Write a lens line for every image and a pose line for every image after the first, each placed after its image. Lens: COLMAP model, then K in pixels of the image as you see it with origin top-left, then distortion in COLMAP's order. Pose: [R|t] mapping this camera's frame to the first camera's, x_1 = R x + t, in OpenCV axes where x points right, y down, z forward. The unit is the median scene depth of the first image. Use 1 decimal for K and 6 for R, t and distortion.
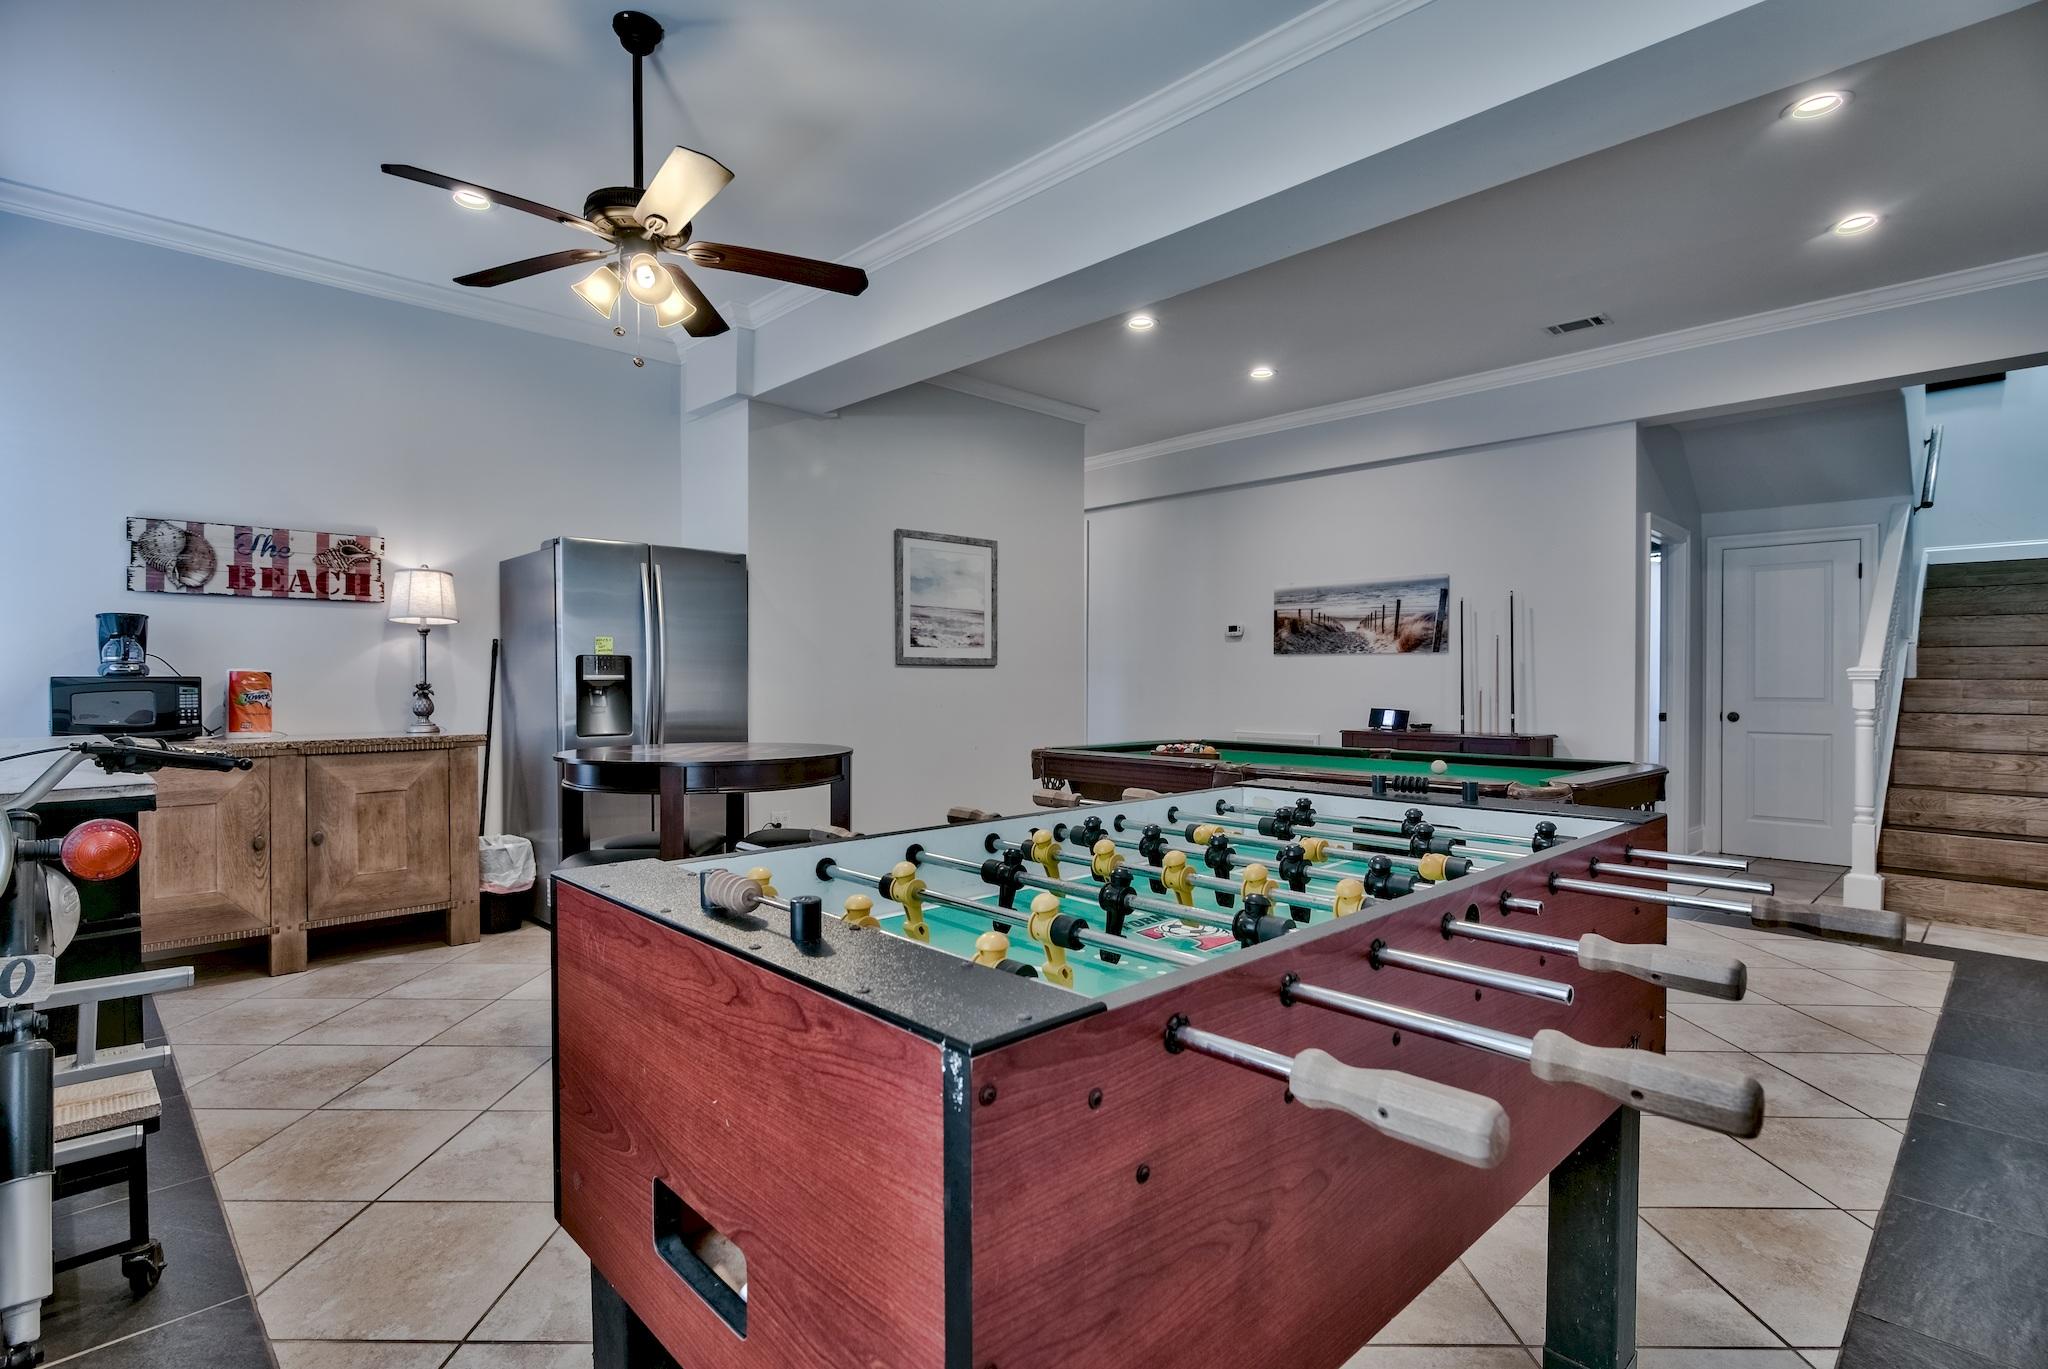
lens RADIAL K [[1013.9, 0, 1025.4], [0, 1013.9, 694.7], [0, 0, 1]] dist [0.002291, -0.000041]
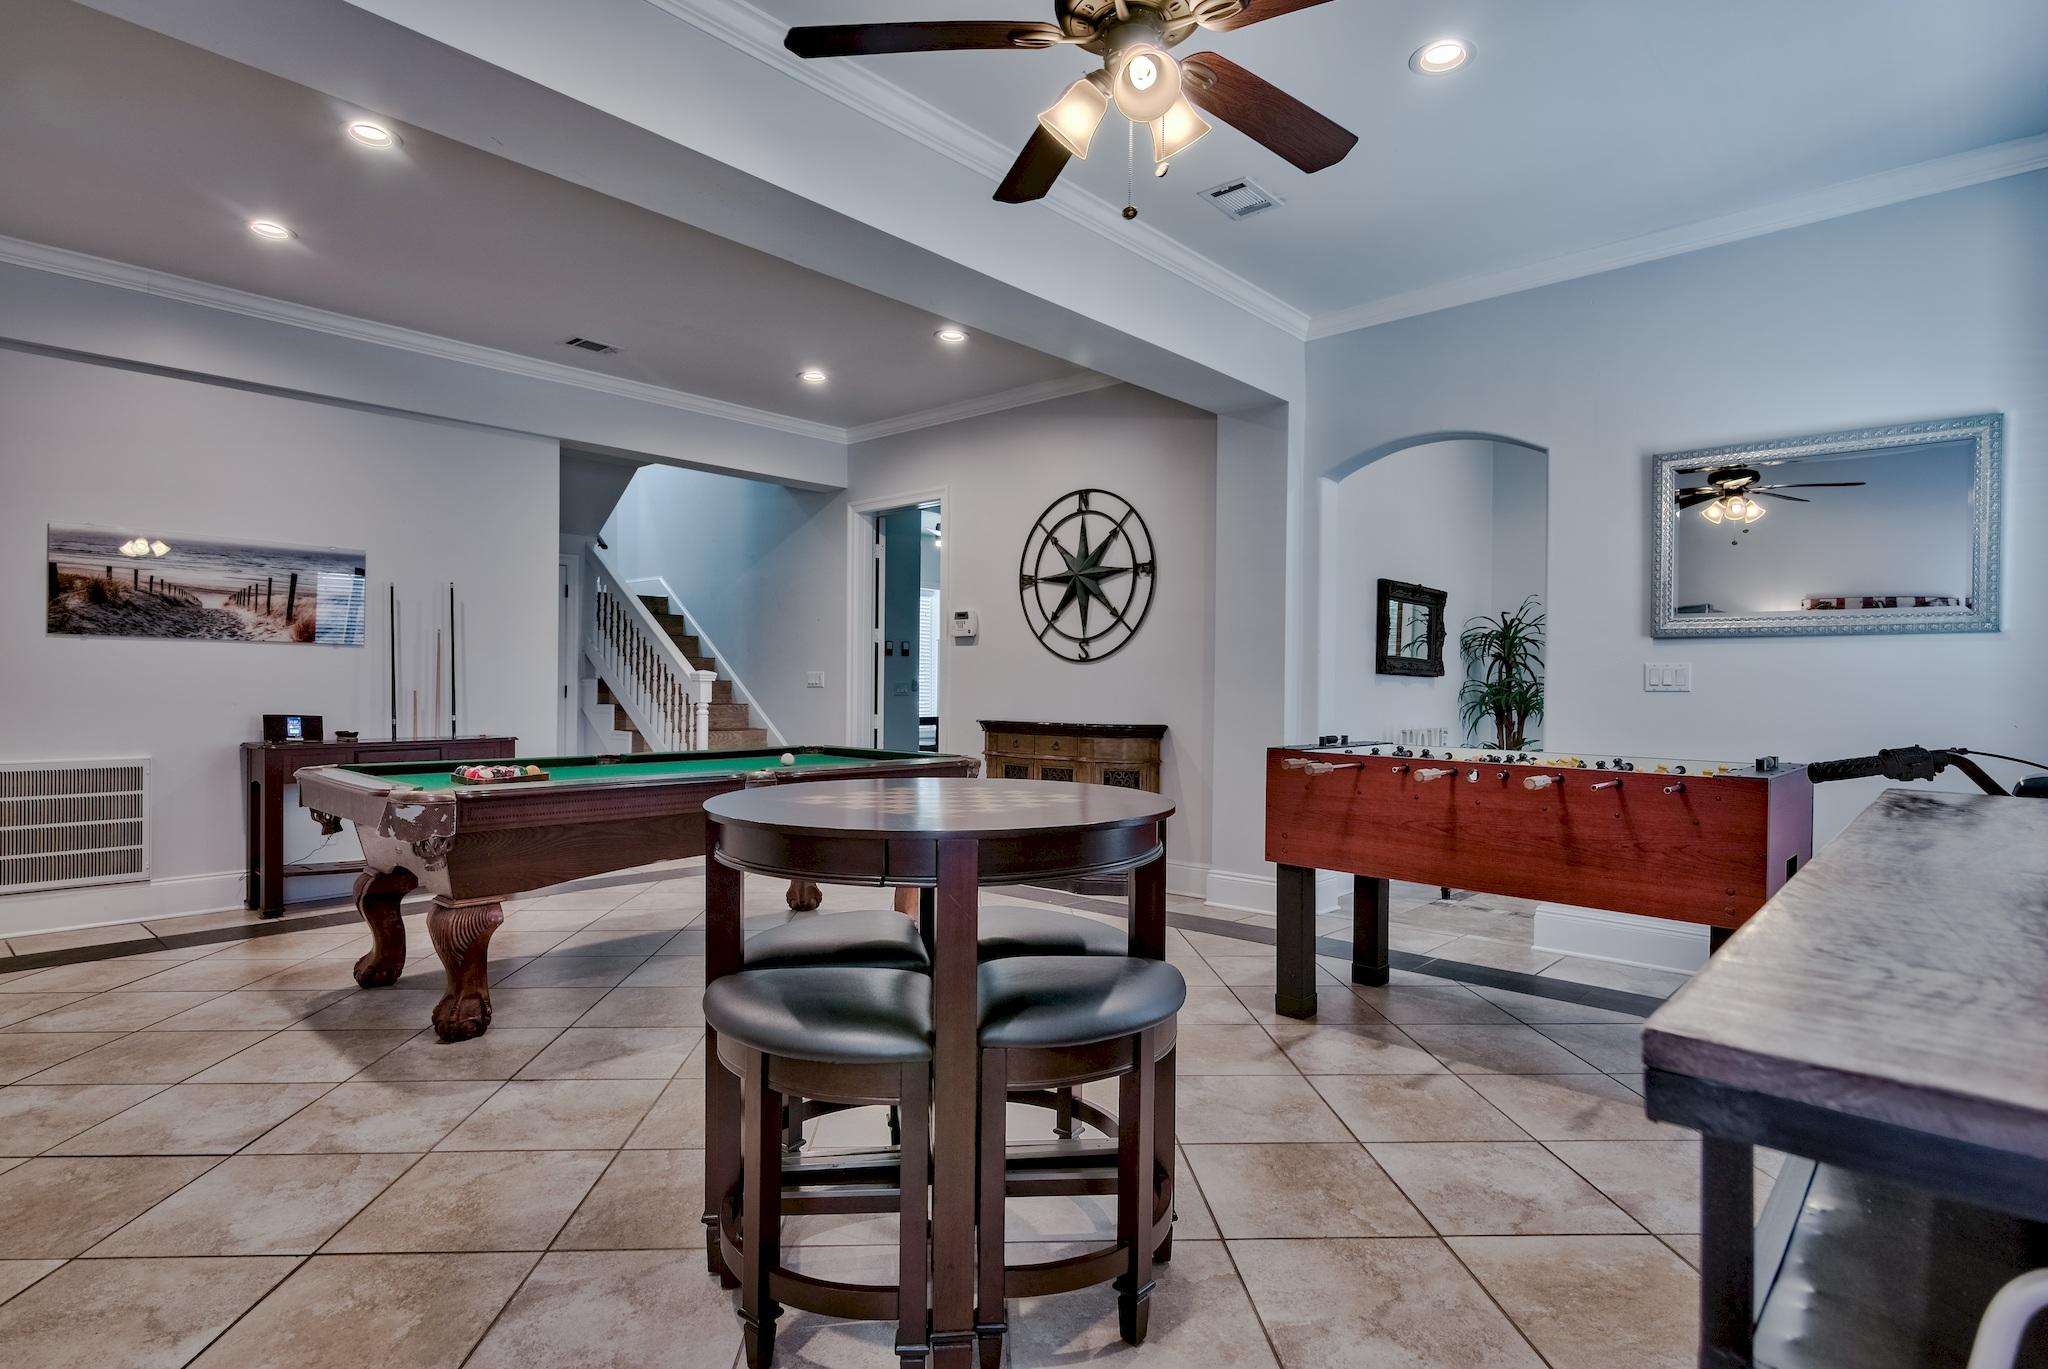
lens RADIAL K [[1079.8, 0, 1025.8], [0, 1079.8, 680.6], [0, 0, 1]] dist [-0.000877, -0.000082]
pose [[-0.071671, 0.003049, 0.997424, -0.529291], [0.005209, 0.999983, -0.002682, -0.007671], [-0.997415, 0.005003, -0.071686, 0.542734]]
